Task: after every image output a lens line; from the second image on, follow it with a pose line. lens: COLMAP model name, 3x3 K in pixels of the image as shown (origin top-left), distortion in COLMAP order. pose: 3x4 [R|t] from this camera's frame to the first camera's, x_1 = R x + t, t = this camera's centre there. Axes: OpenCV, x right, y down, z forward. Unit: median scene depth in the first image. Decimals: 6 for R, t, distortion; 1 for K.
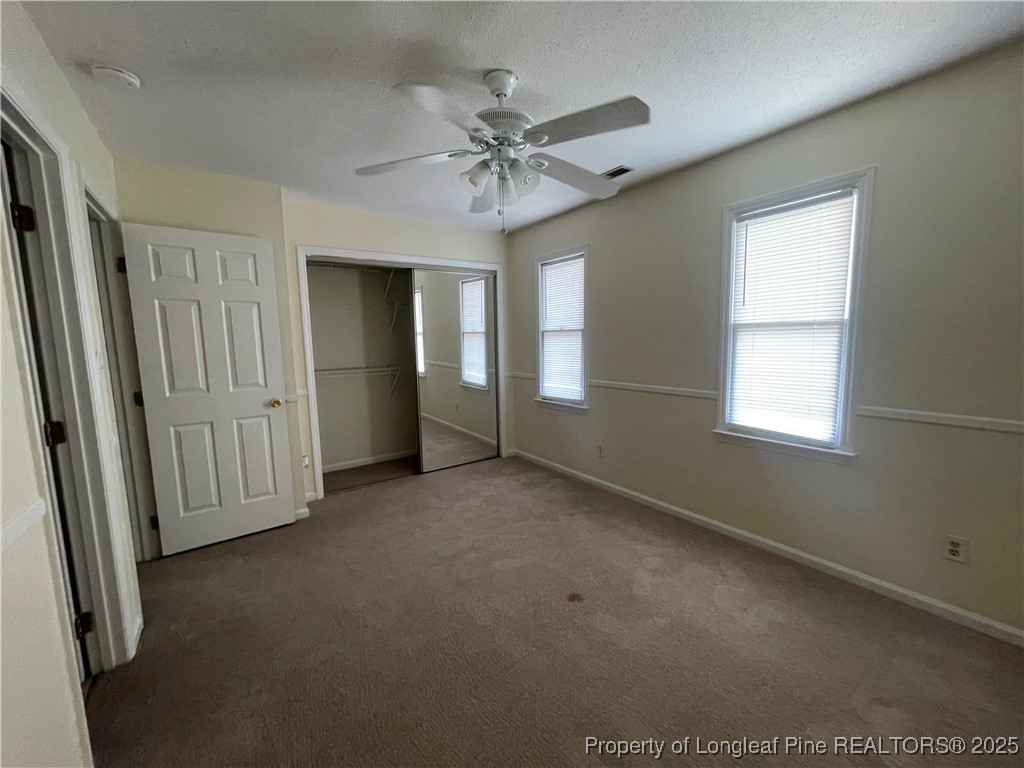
lens RADIAL K [[414.4, 0, 513.3], [0, 414.4, 387.0], [0, 0, 1]] dist [-0.003371, -0.000123]
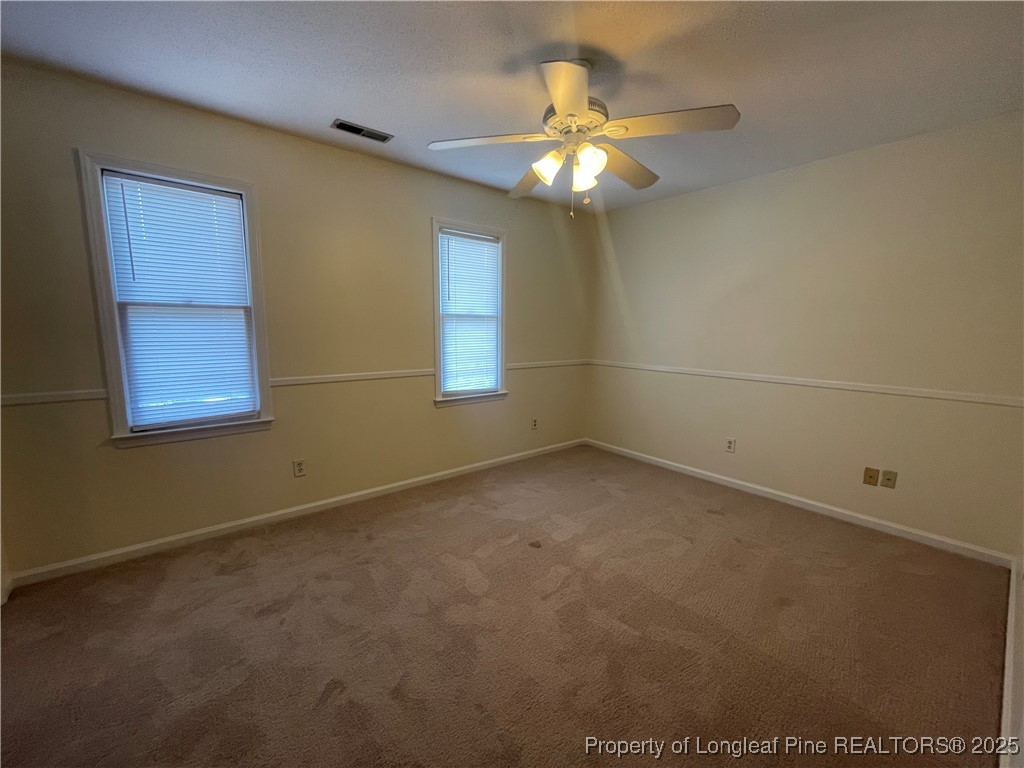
lens RADIAL K [[414.4, 0, 513.1], [0, 414.4, 383.1], [0, 0, 1]] dist [-0.003371, -0.000123]
pose [[-0.076317, -0.129286, 0.988666, -0.607674], [0.097344, 0.985855, 0.136433, -0.073360], [-0.992320, 0.106653, -0.062652, 0.690970]]
